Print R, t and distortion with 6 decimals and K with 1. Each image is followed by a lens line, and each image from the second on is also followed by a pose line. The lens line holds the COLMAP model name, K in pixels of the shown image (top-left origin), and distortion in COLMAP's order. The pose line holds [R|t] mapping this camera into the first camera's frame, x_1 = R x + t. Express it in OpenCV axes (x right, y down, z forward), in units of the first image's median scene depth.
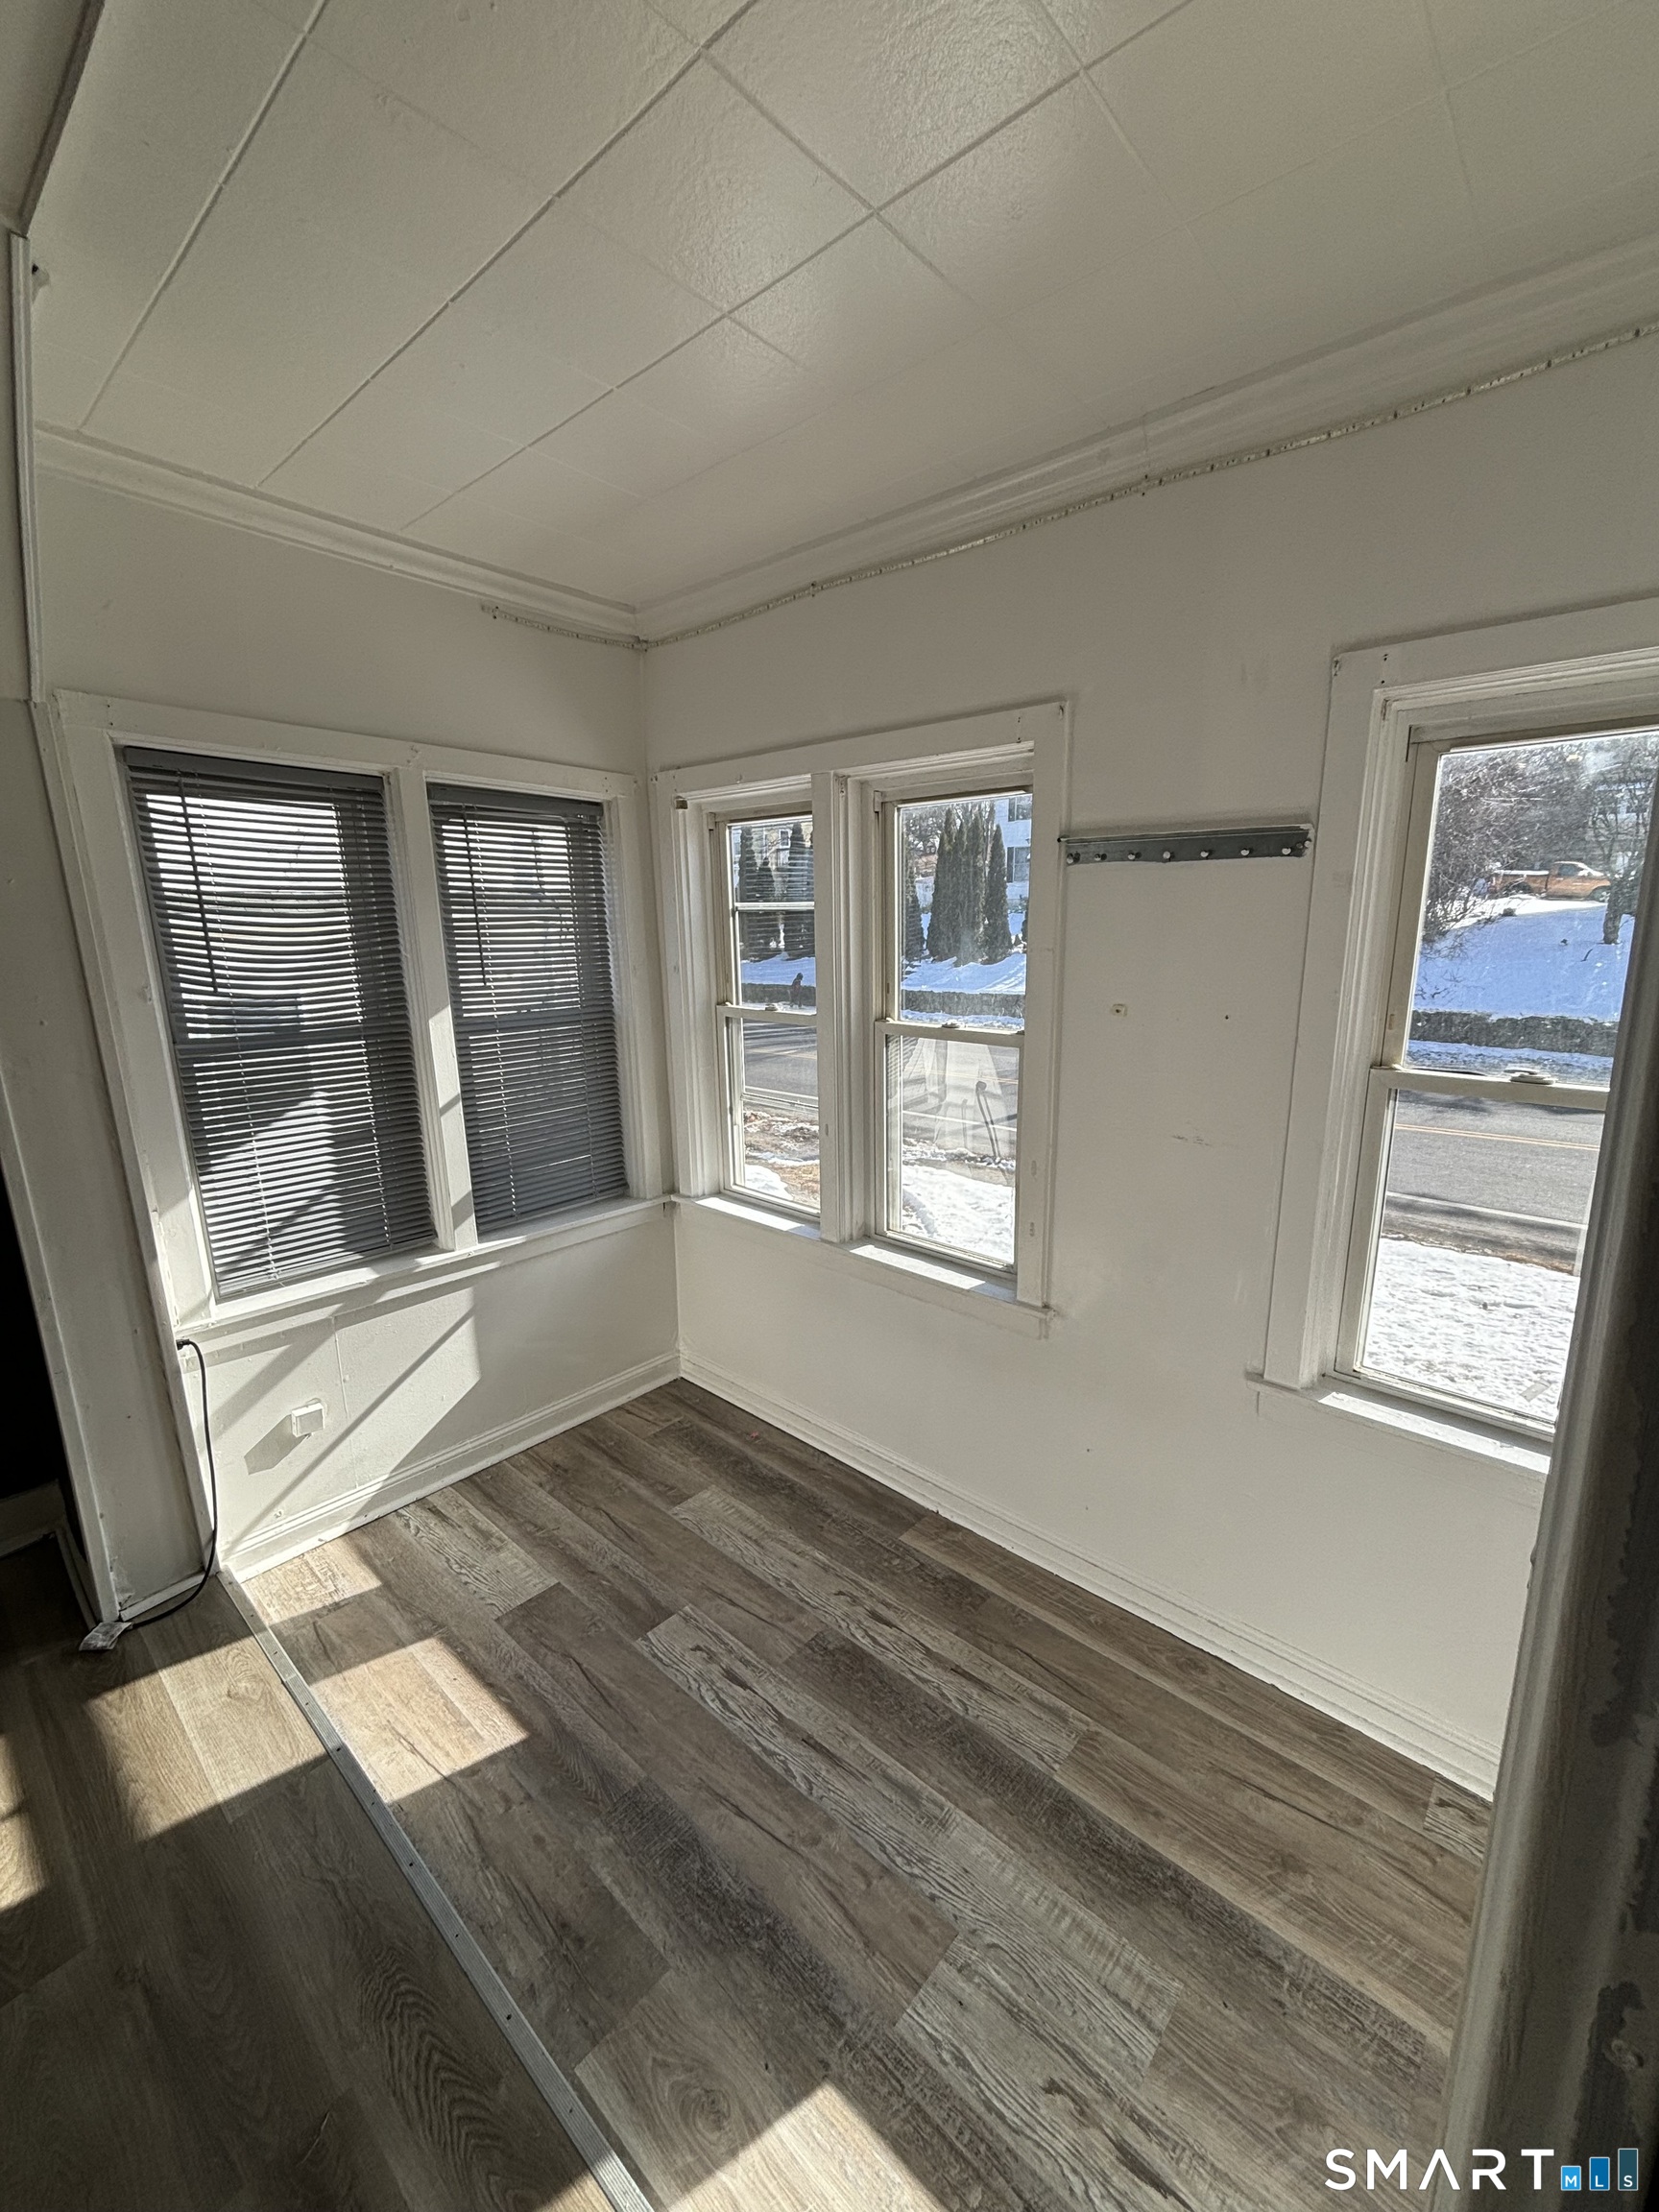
lens RADIAL K [[900.6, 0, 836.6], [0, 900.6, 1110.2], [0, 0, 1]] dist [0.002906, -0.000220]
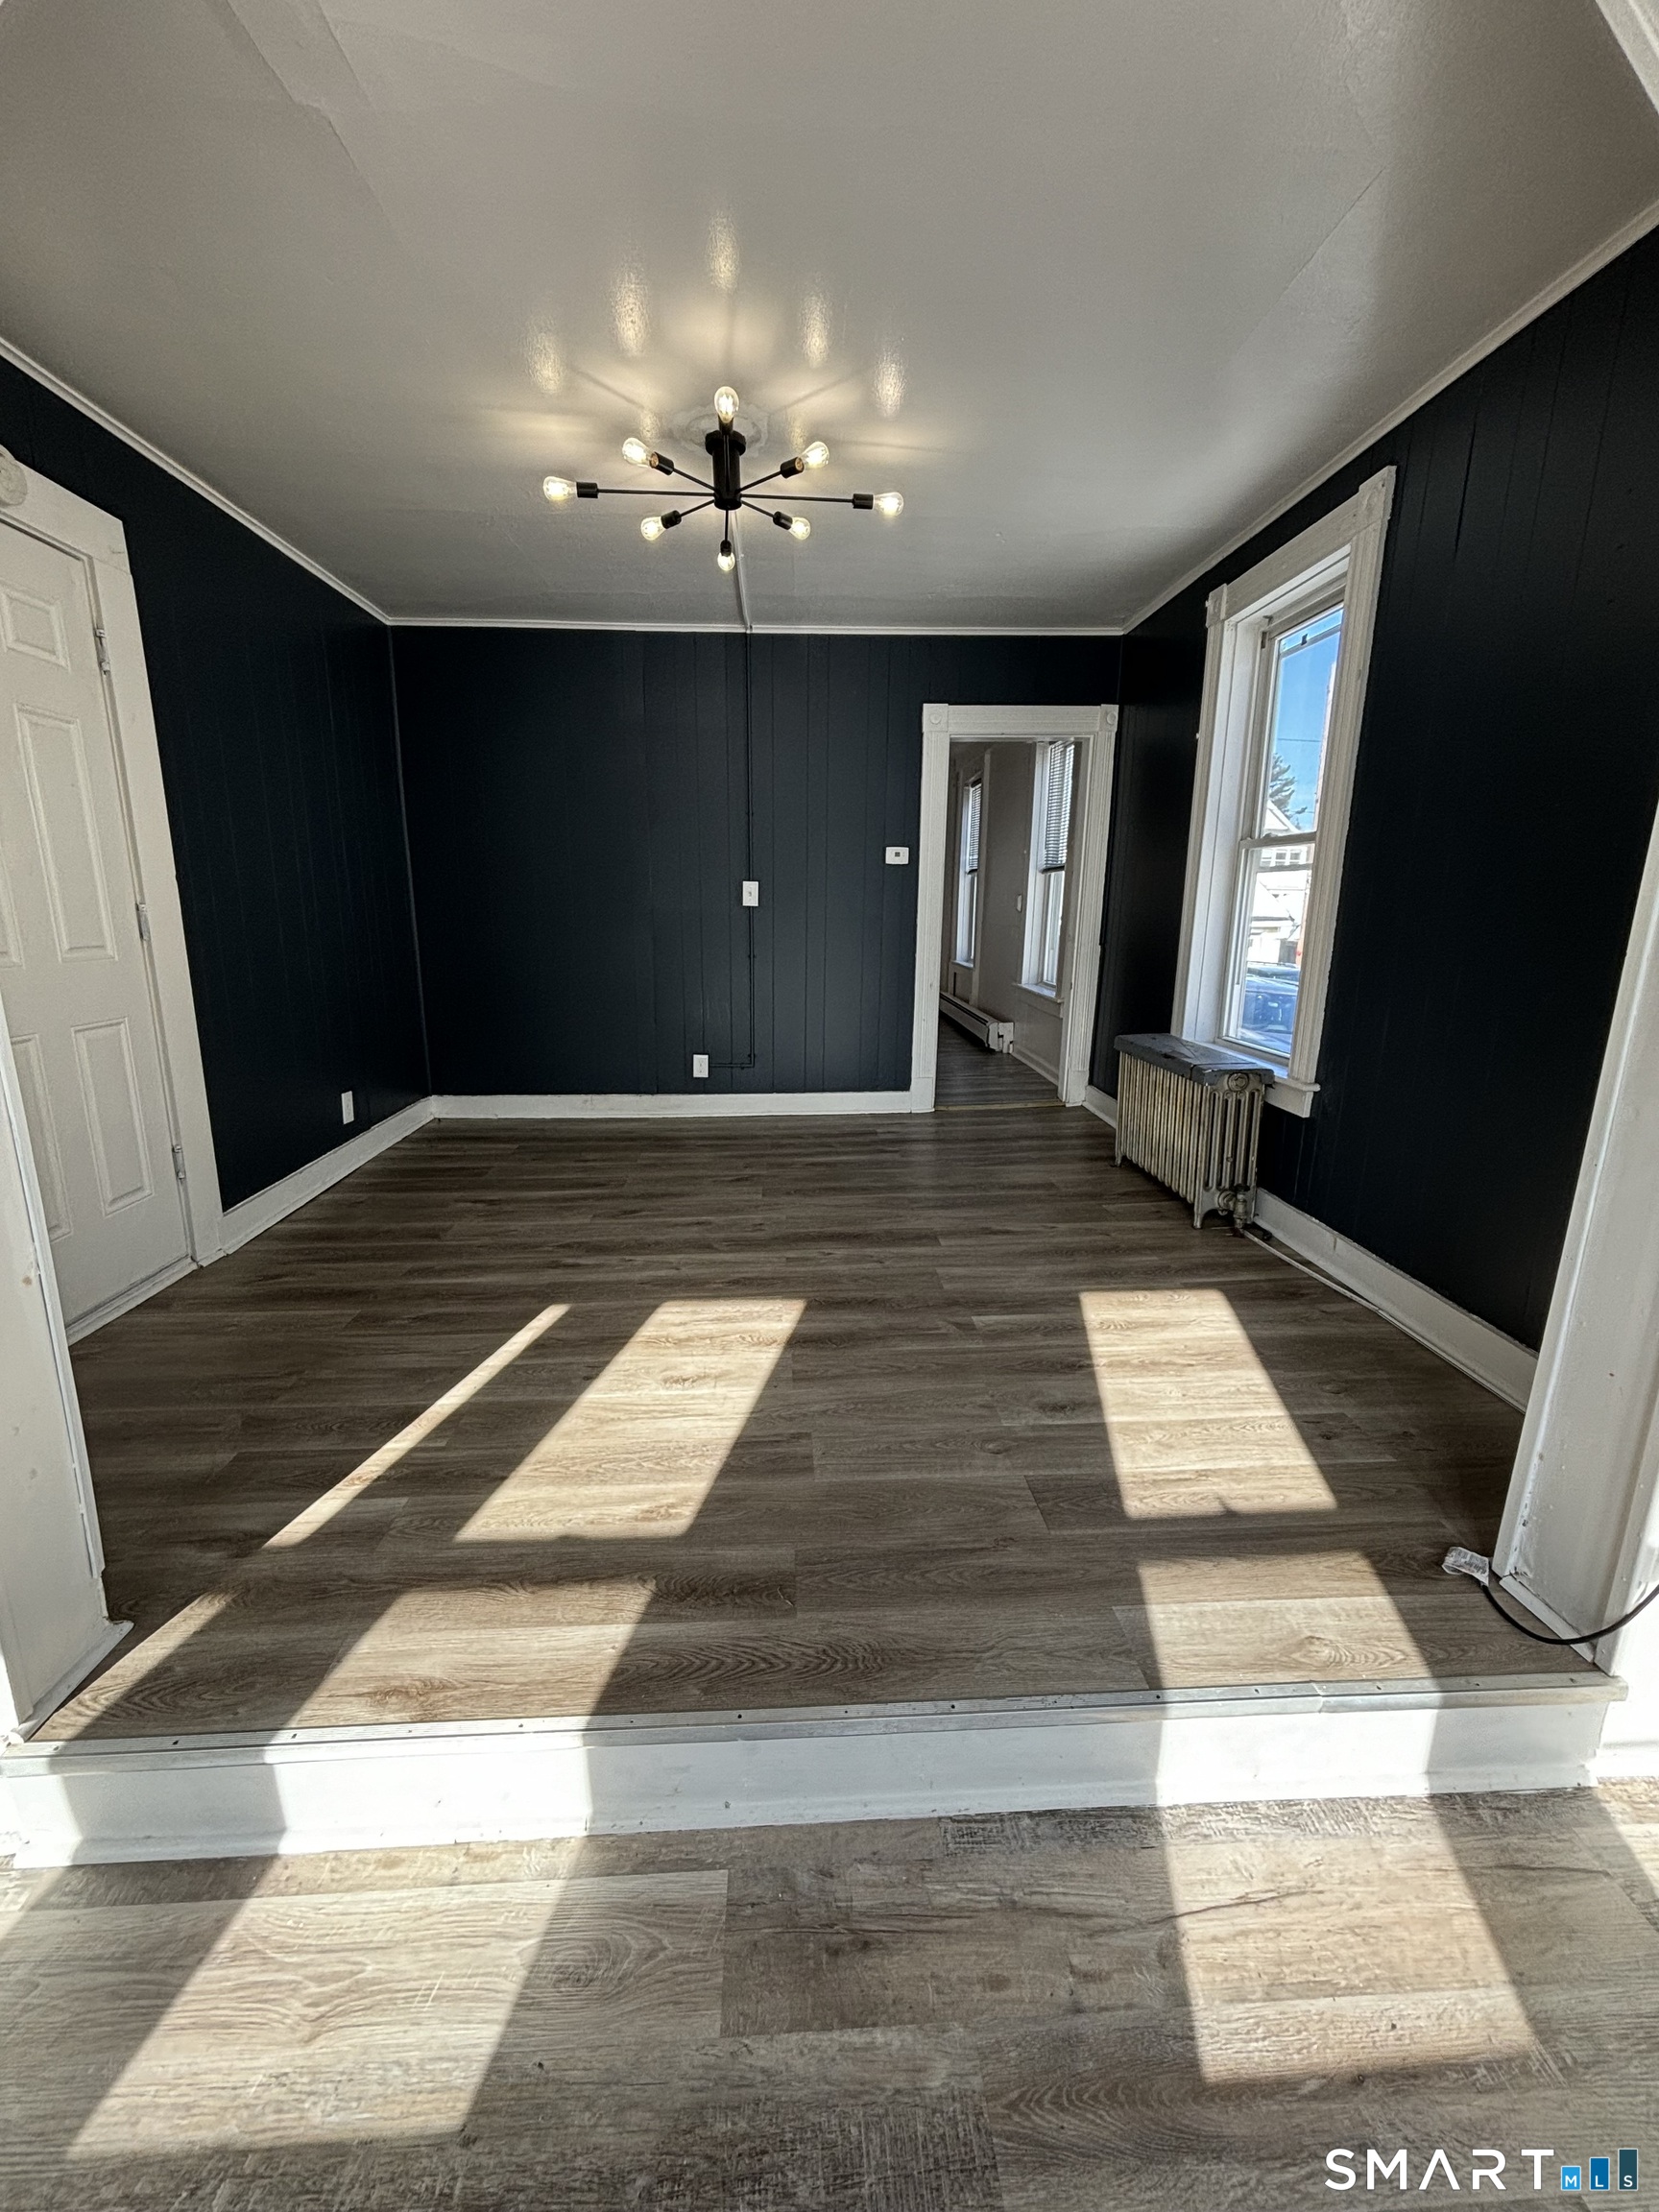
lens RADIAL K [[900.6, 0, 836.6], [0, 900.6, 1110.2], [0, 0, 1]] dist [0.002906, -0.000220]
pose [[-0.711630, 0.173439, -0.680810, 0.095787], [-0.148890, 0.909806, 0.387407, -0.030840], [0.686597, 0.377056, -0.621622, 0.993435]]
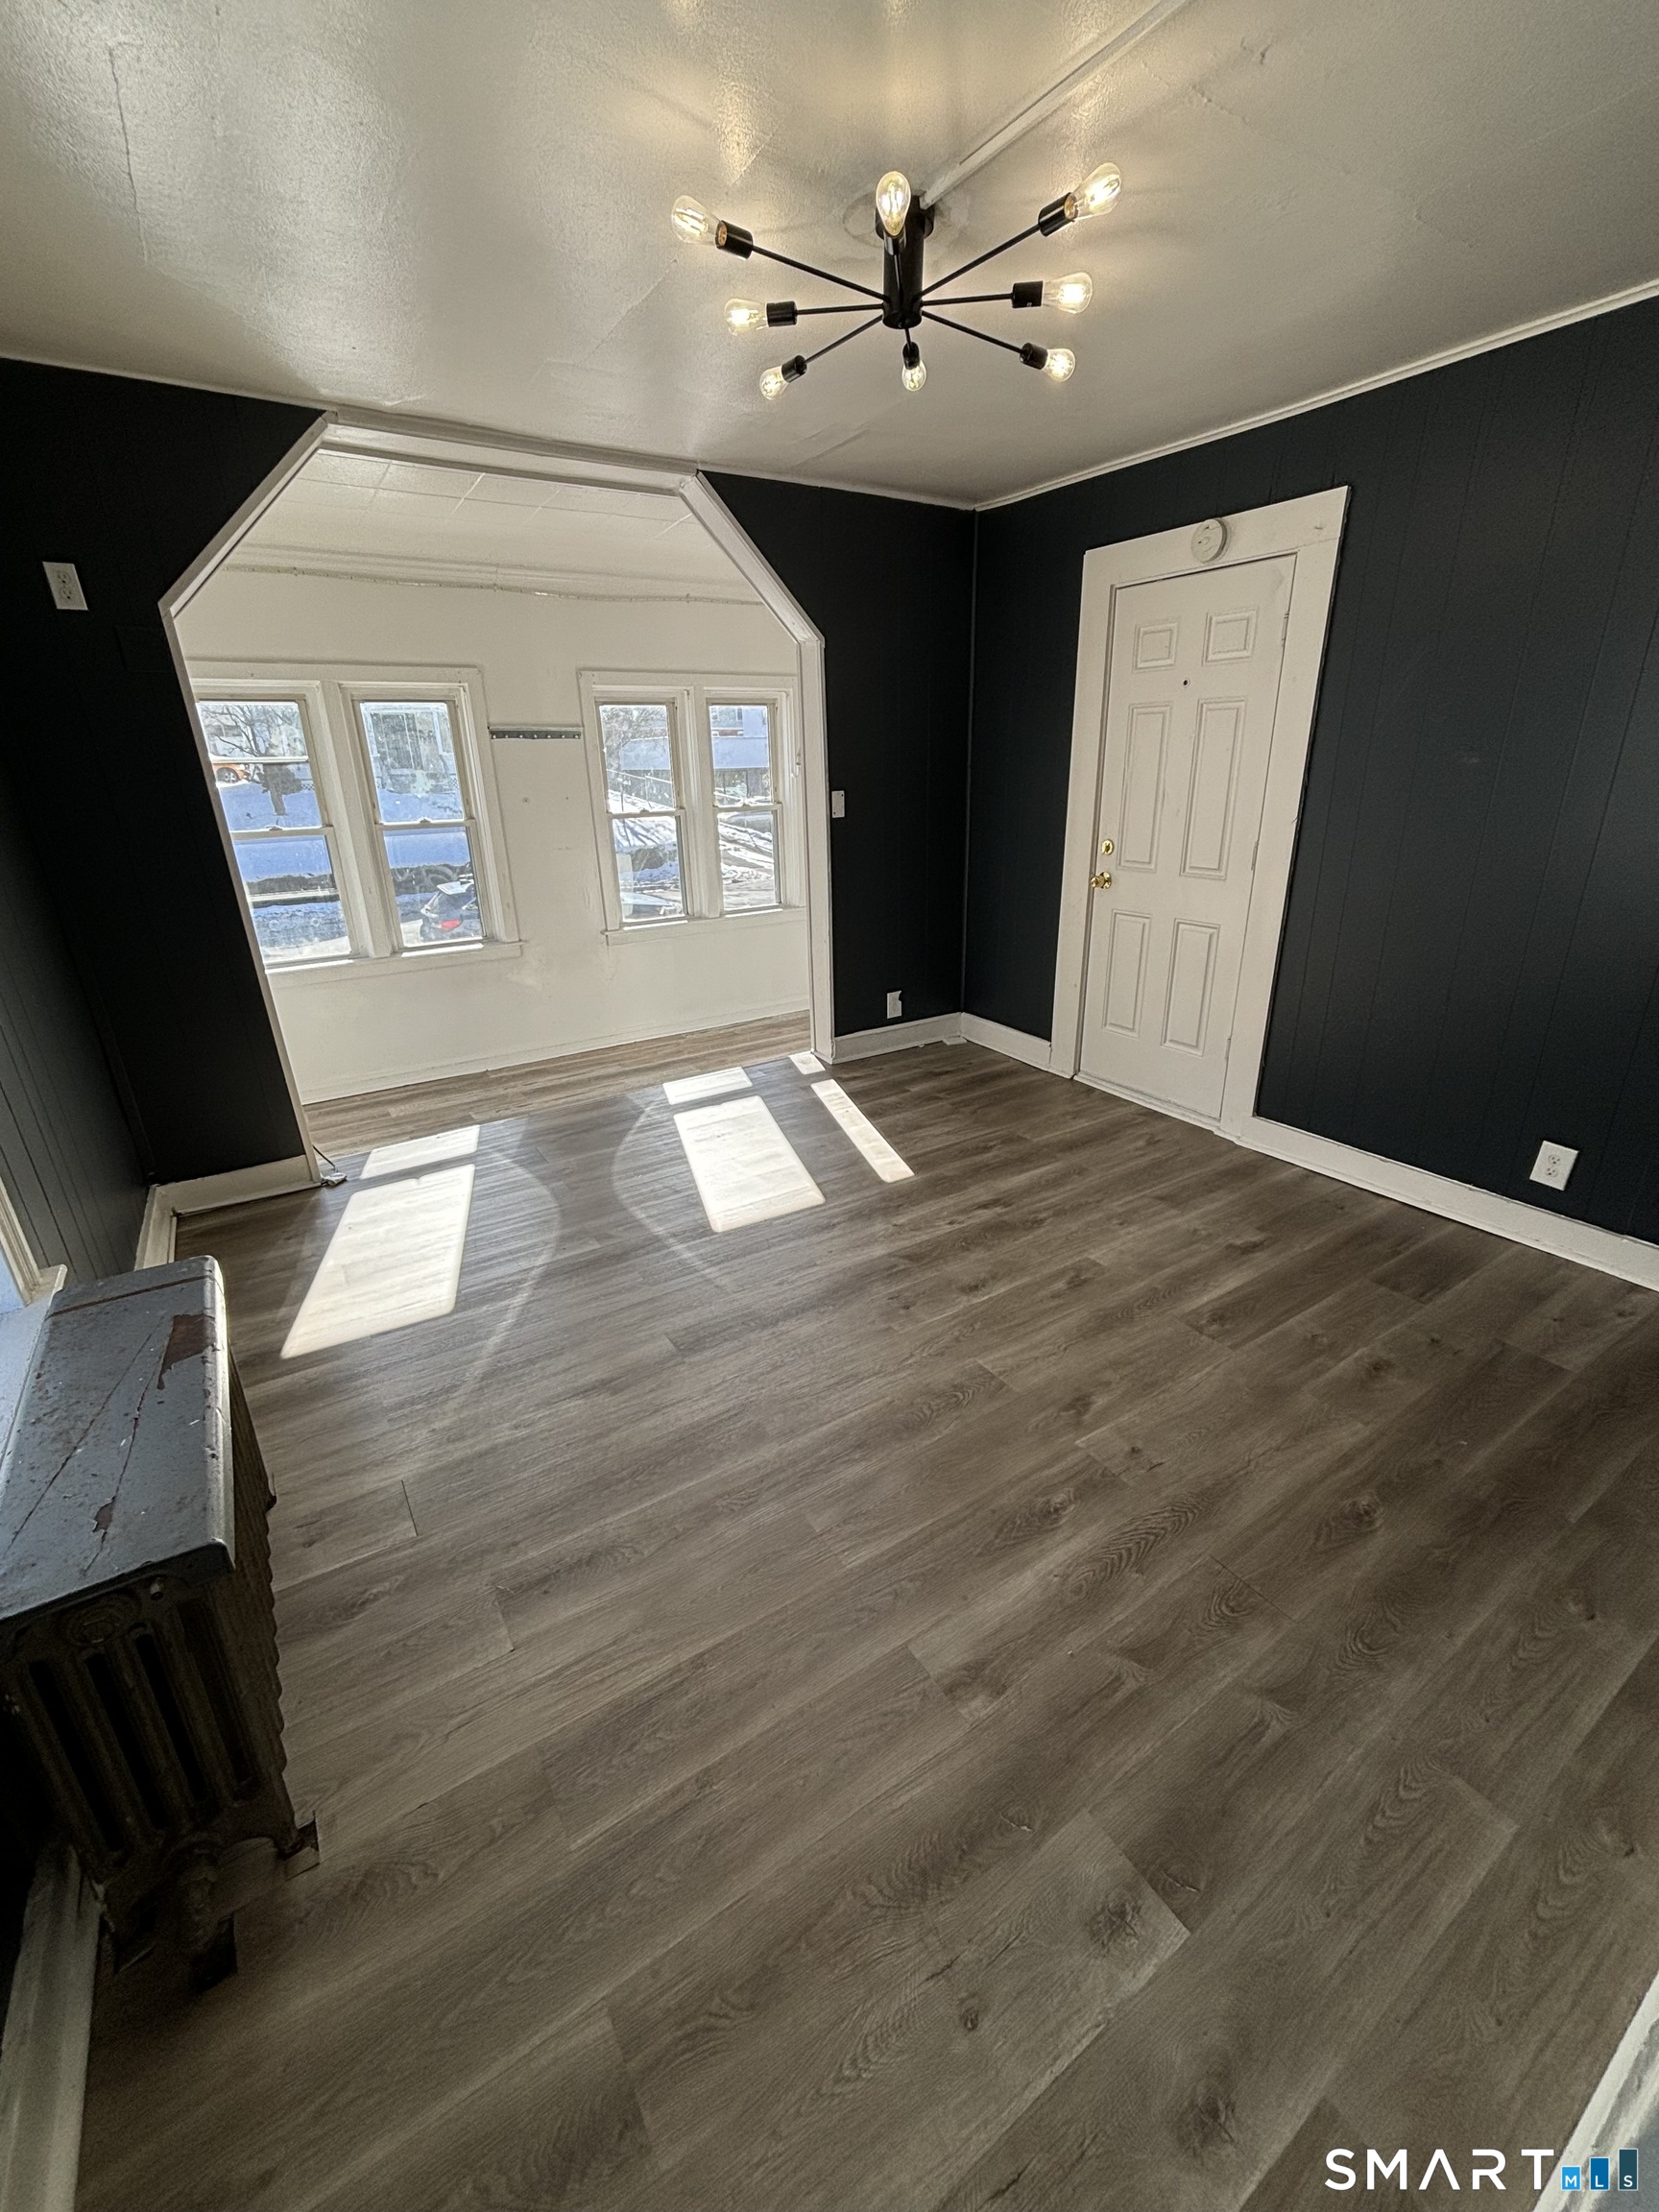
lens RADIAL K [[900.6, 0, 836.6], [0, 900.6, 1110.2], [0, 0, 1]] dist [0.002906, -0.000220]
pose [[0.272601, -0.341741, 0.899390, -2.209382], [0.230163, 0.930814, 0.283920, 0.193254], [-0.934192, 0.129609, 0.332397, -0.578208]]
